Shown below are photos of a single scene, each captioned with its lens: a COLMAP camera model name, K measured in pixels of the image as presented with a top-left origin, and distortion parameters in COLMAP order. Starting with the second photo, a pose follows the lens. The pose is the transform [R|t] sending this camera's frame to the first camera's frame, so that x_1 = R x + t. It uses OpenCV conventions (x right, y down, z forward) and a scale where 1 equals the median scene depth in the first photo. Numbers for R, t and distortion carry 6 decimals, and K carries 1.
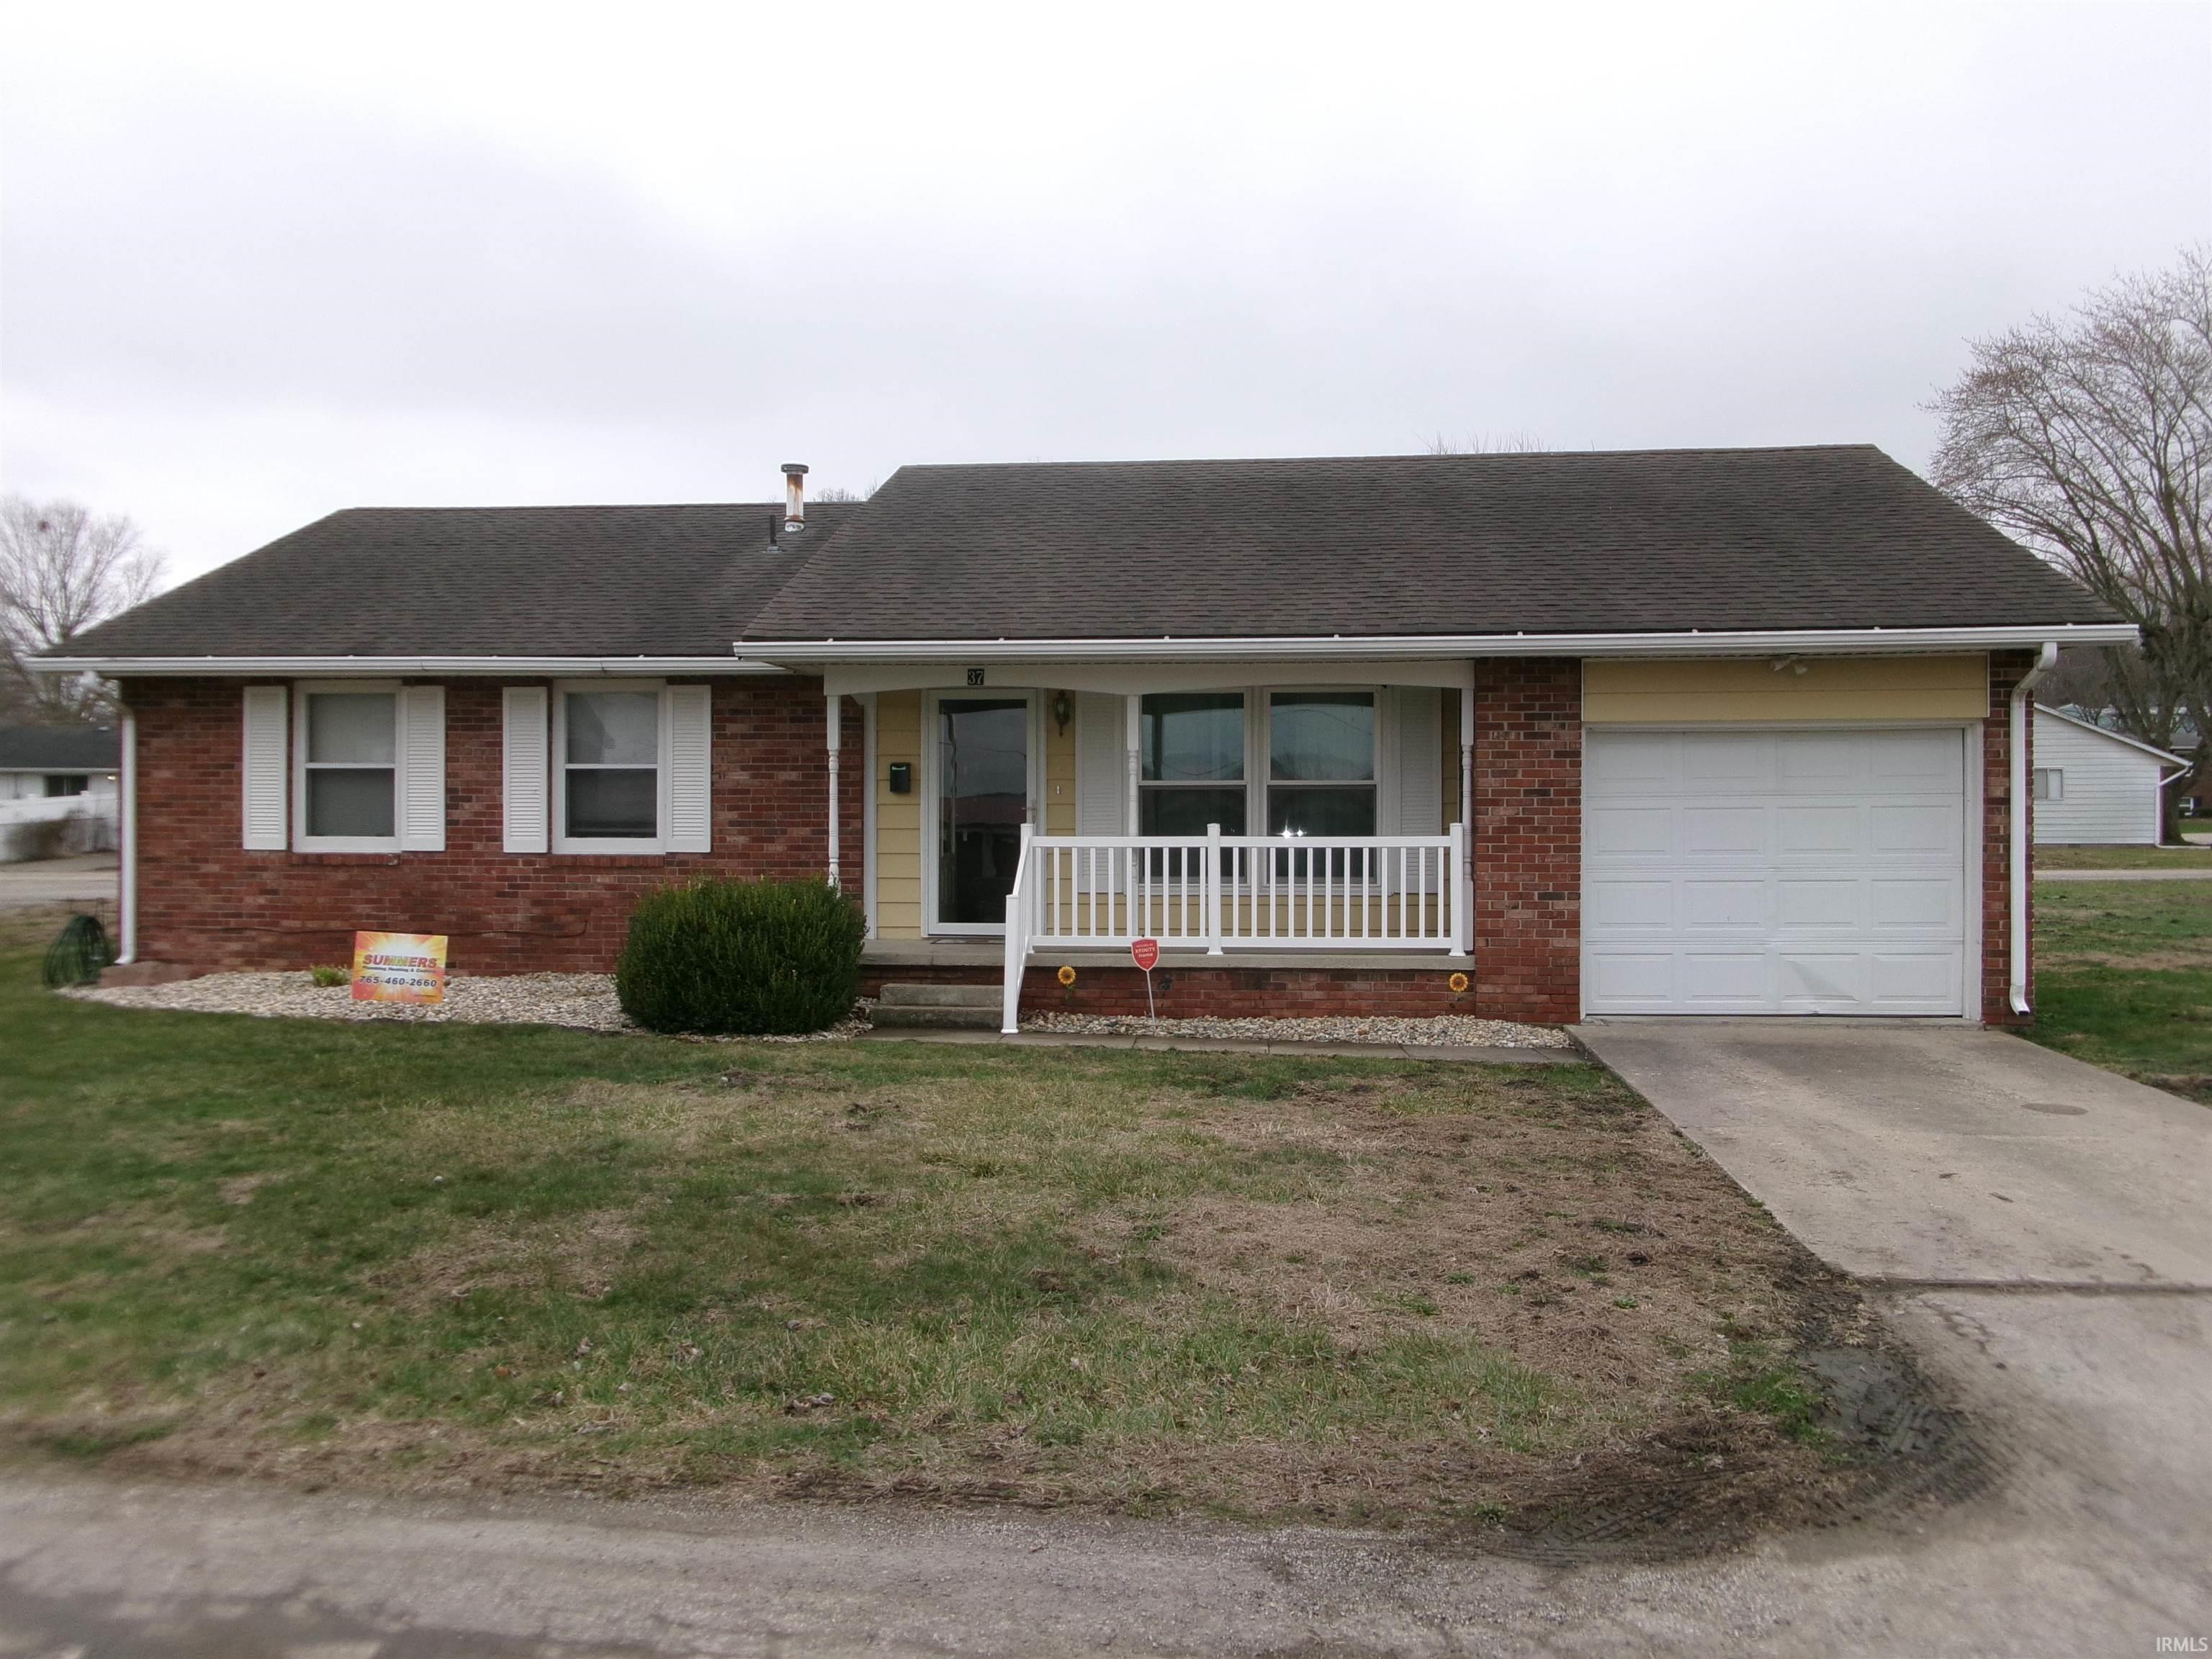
lens RADIAL K [[1773.6, 0, 1106.0], [0, 1773.6, 829.5], [0, 0, 1]] dist [0.044478, 0.004932]
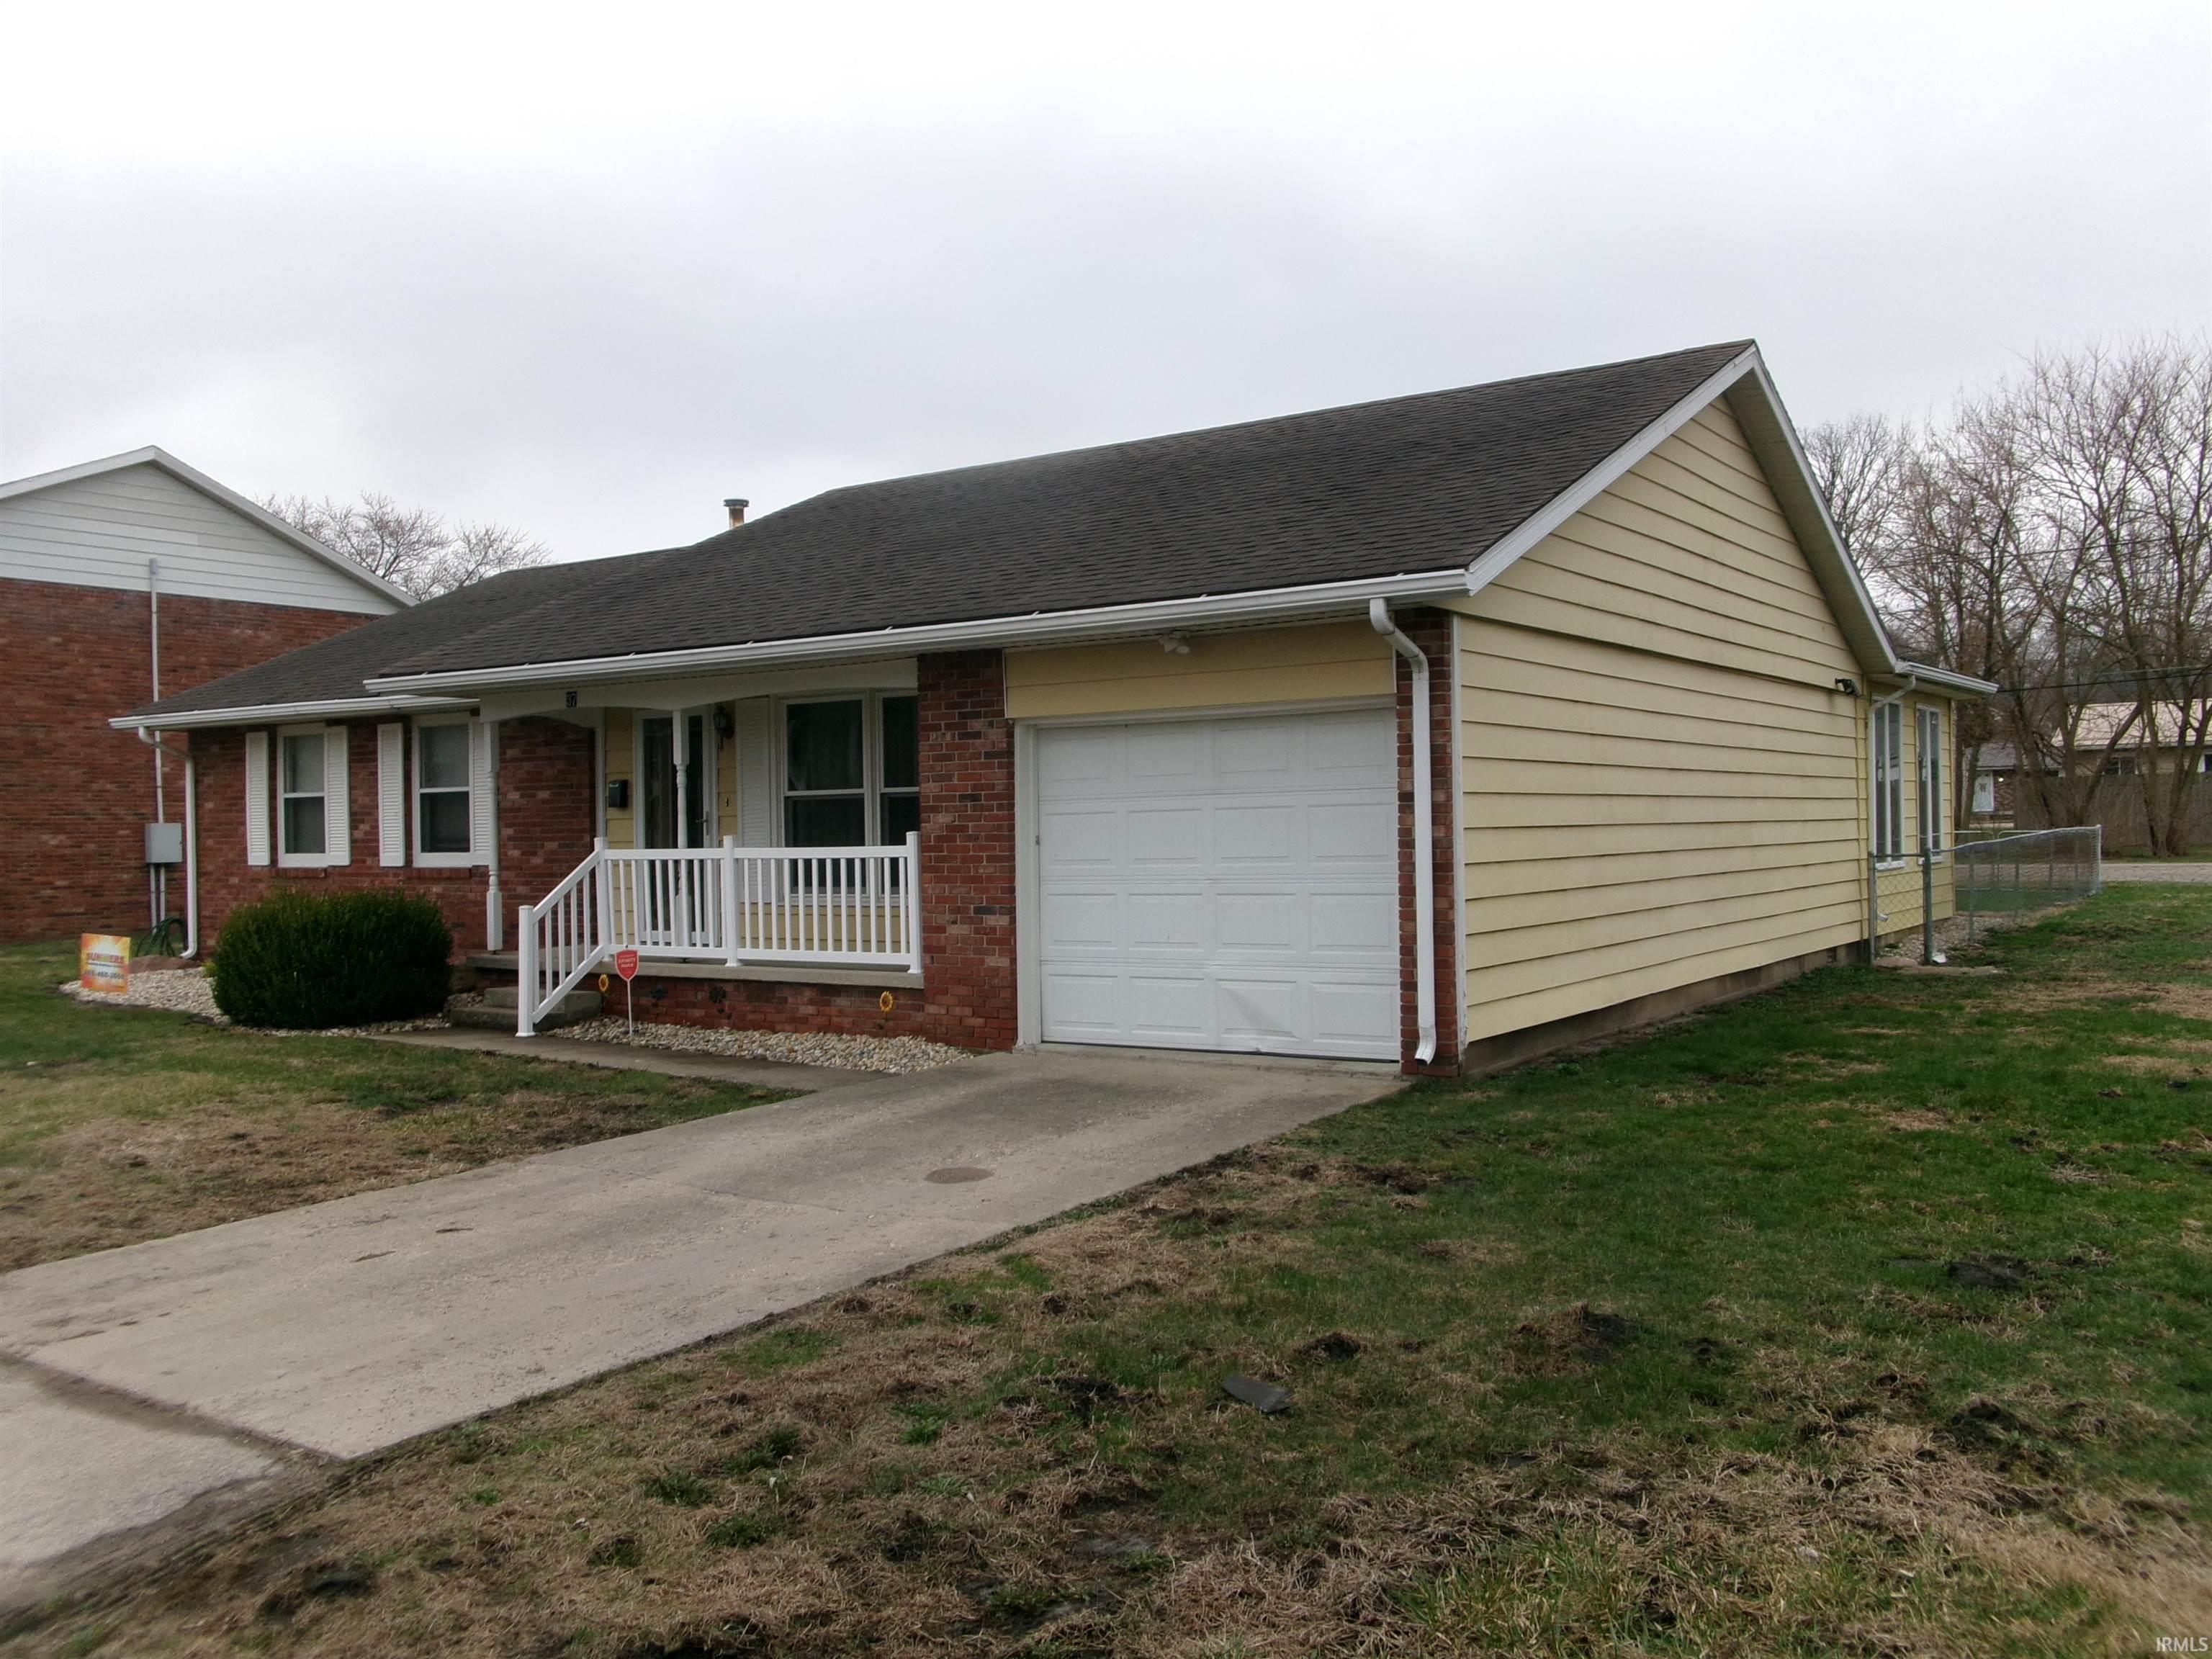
lens RADIAL K [[1828.3, 0, 1106.0], [0, 1828.3, 829.5], [0, 0, 1]] dist [0.089234, 0.003008]
pose [[0.862124, -0.014355, -0.506494, 0.771007], [0.015208, 0.999881, -0.002453, -0.000871], [0.506469, -0.005588, 0.862240, 0.216377]]
